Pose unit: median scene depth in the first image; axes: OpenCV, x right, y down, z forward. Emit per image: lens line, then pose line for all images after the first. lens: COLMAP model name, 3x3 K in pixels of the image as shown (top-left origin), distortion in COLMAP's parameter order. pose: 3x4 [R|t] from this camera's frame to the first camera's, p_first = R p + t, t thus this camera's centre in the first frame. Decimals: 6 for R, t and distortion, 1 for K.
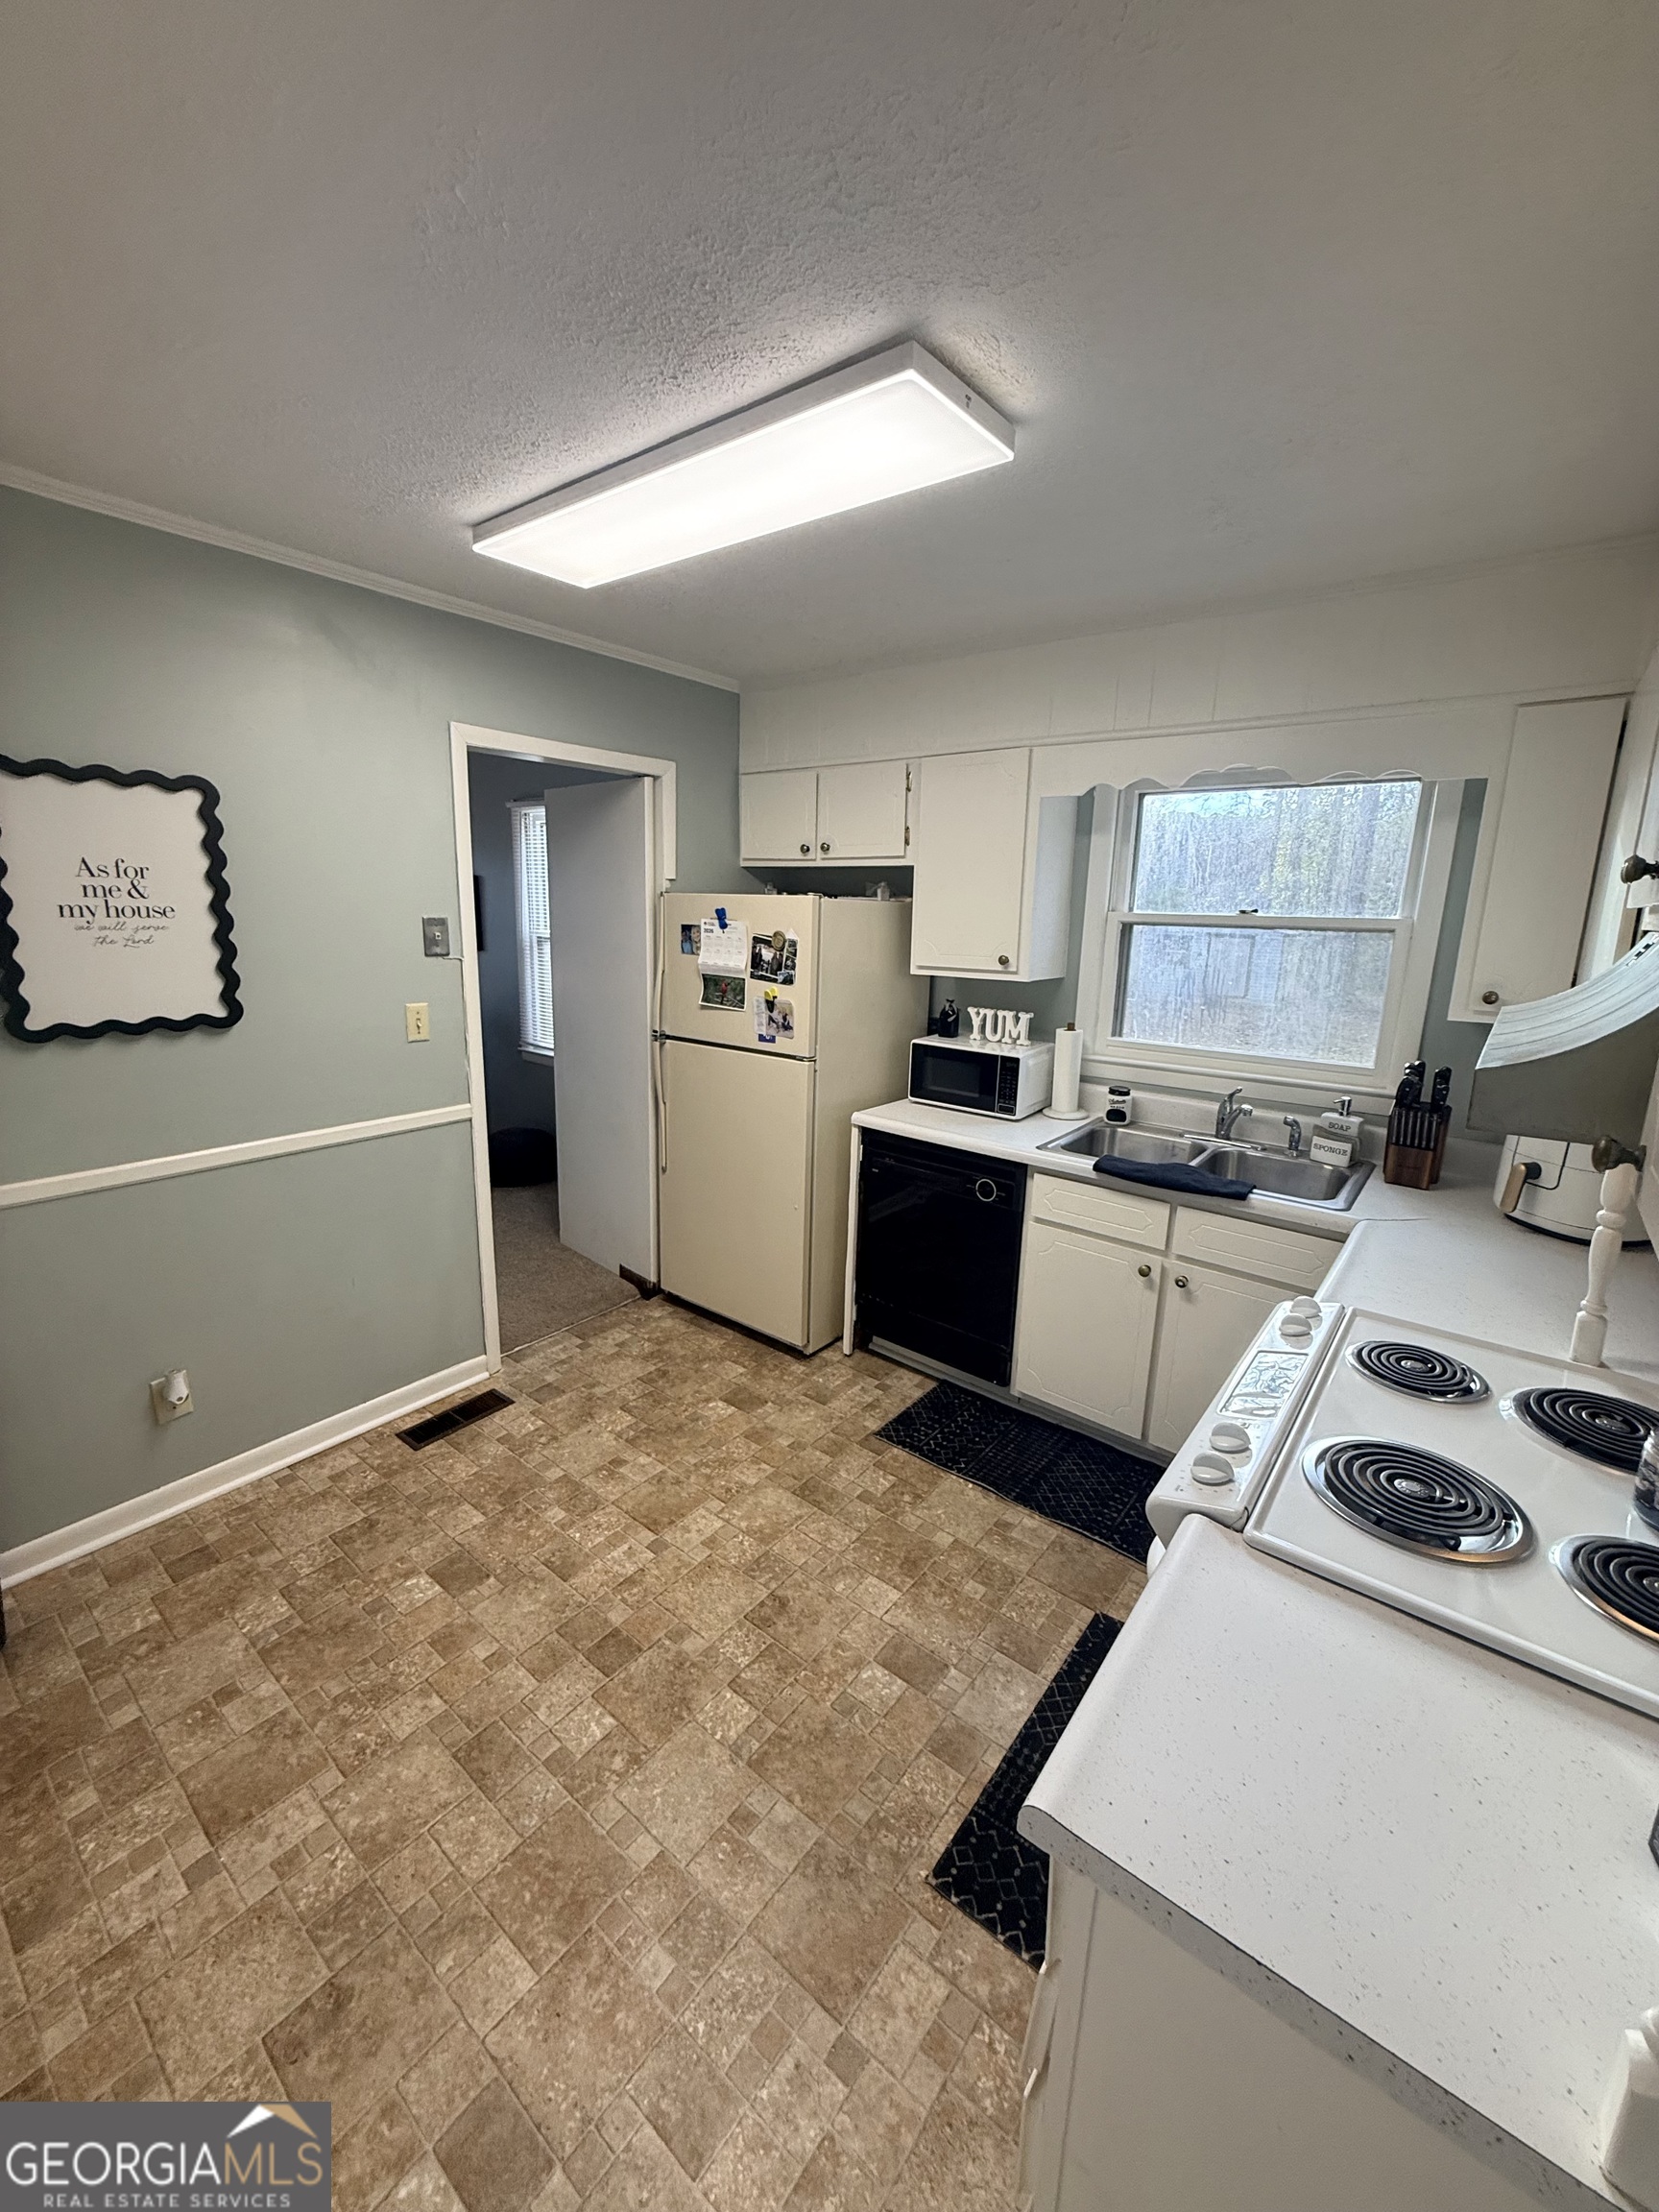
lens RADIAL K [[877.9, 0, 830.3], [0, 877.9, 1092.6], [0, 0, 1]] dist [-0.002817, 0.000796]
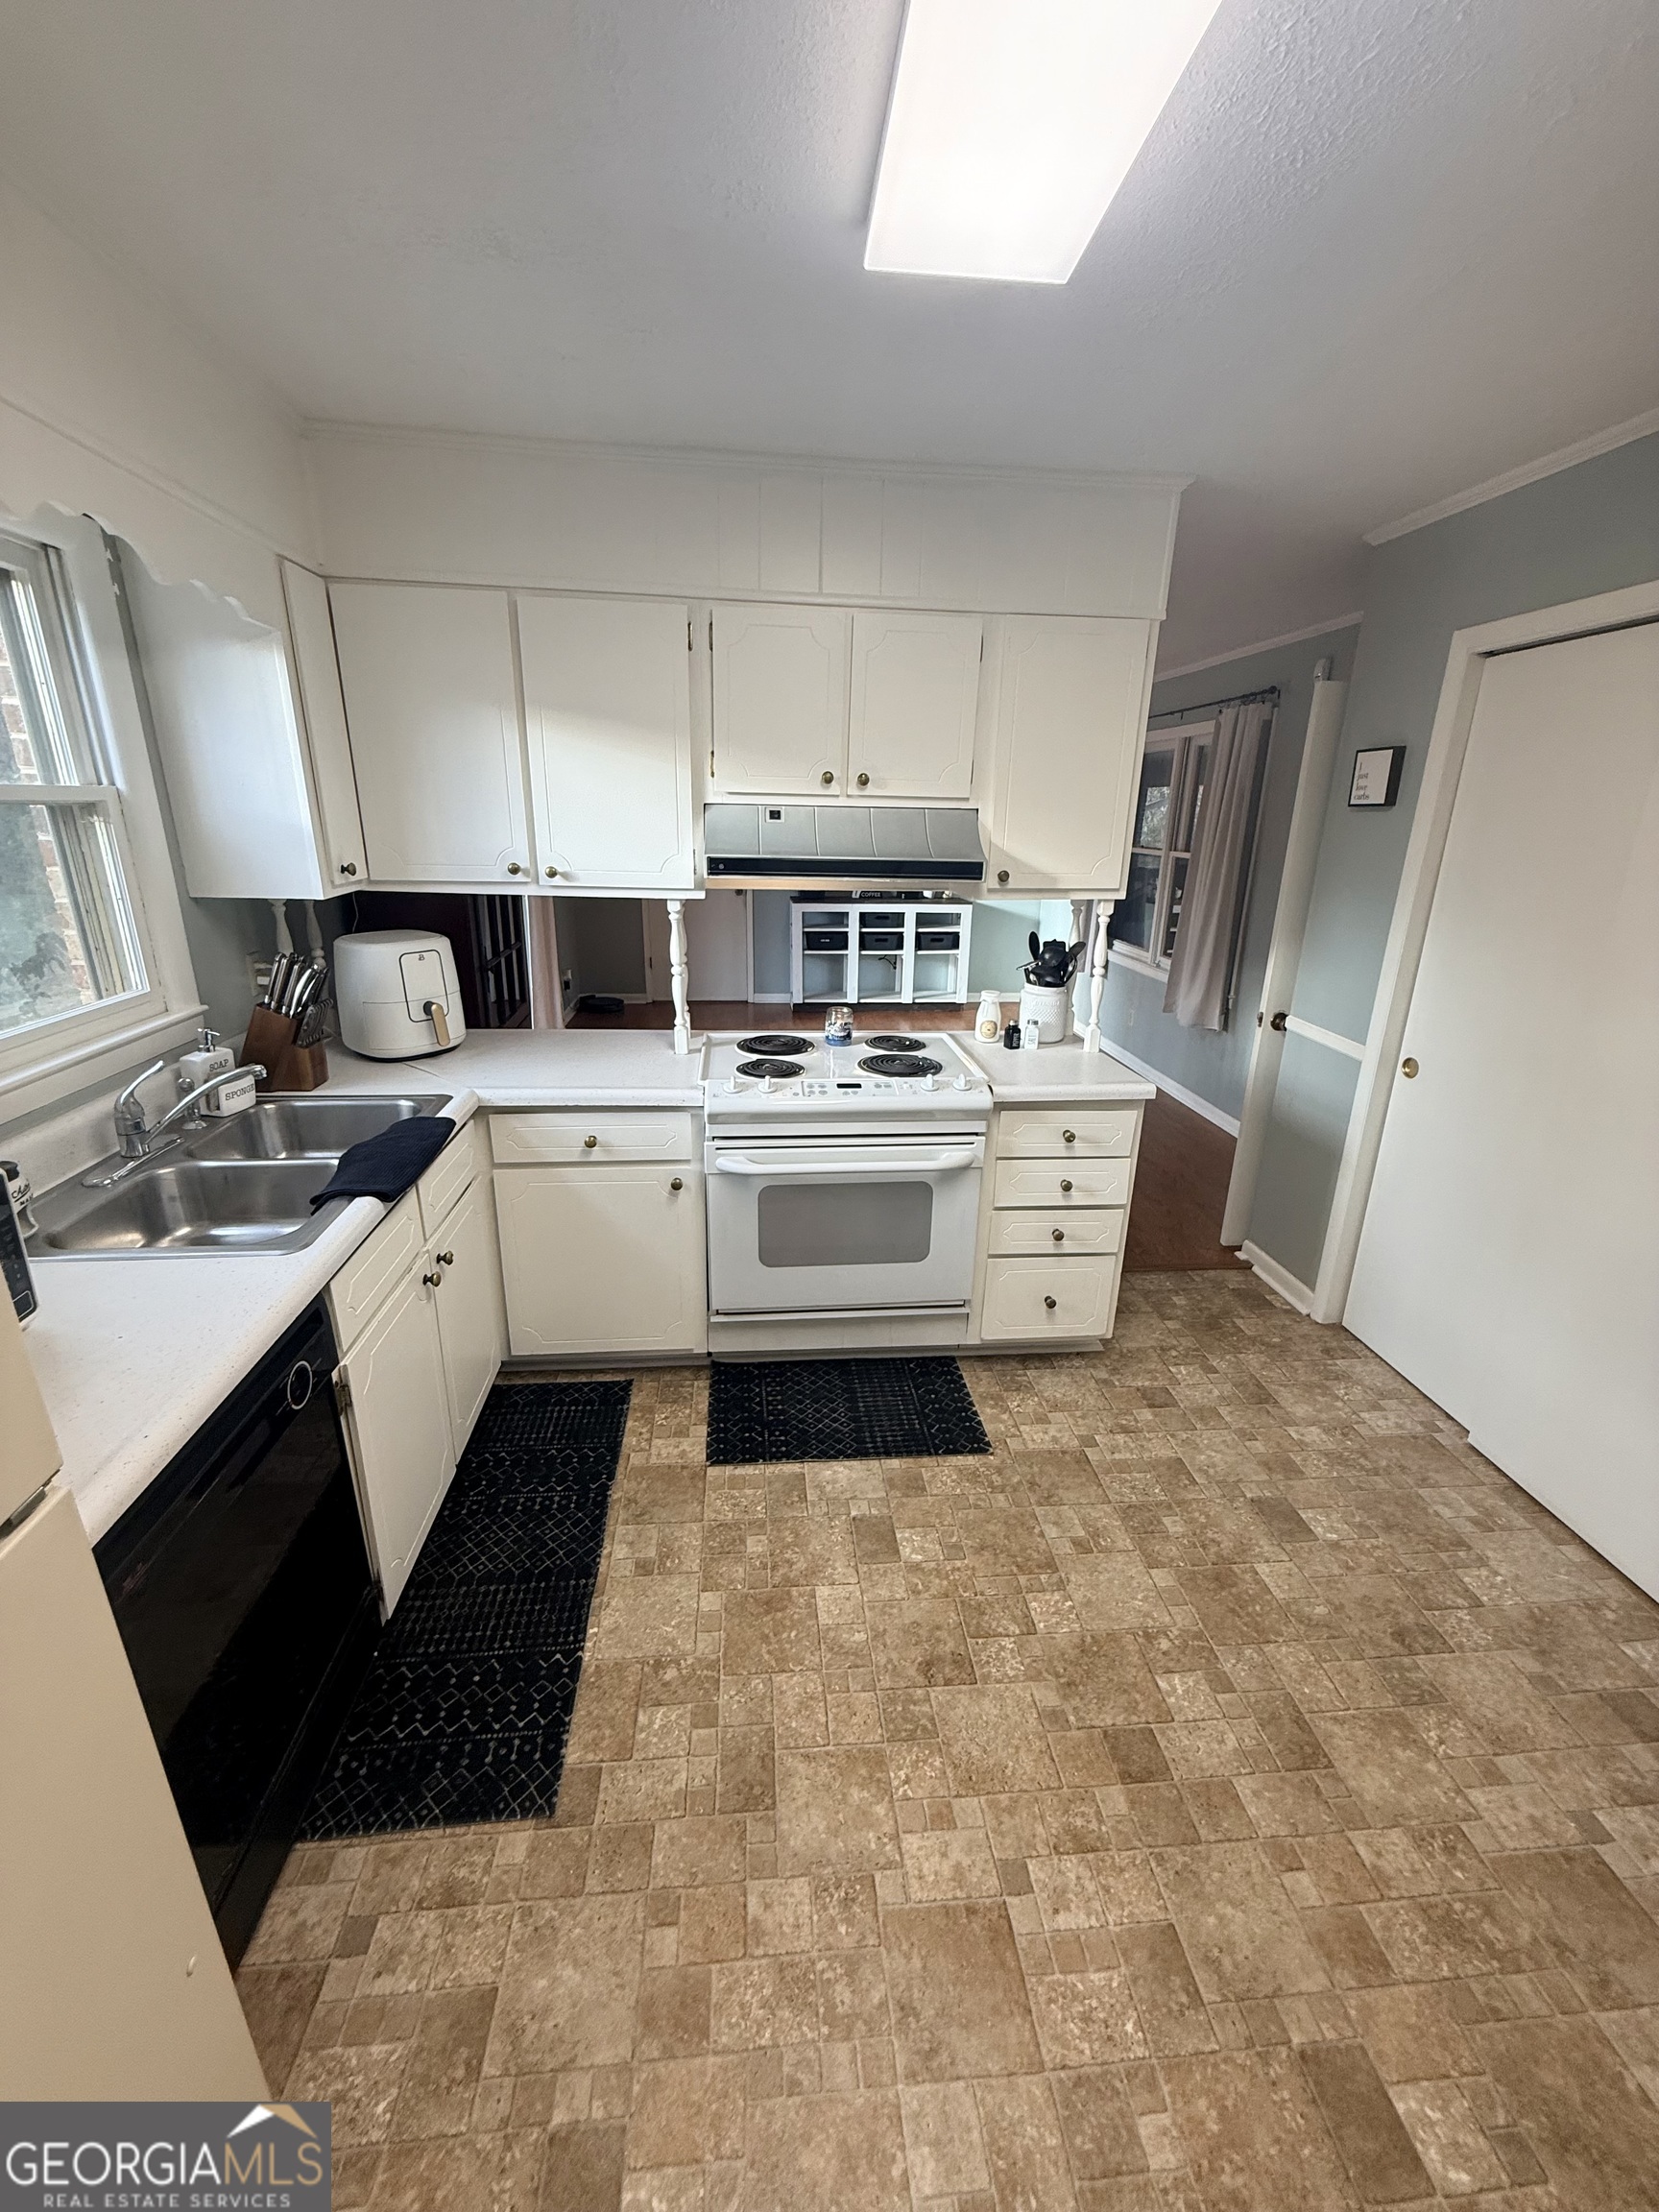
lens RADIAL K [[886.8, 0, 826.5], [0, 886.8, 1103.3], [0, 0, 1]] dist [0.002553, 0.000395]
pose [[-0.691456, -0.266328, 0.671534, -0.417981], [0.112267, 0.878656, 0.464069, -0.294601], [-0.713642, 0.396275, -0.577652, 1.362929]]
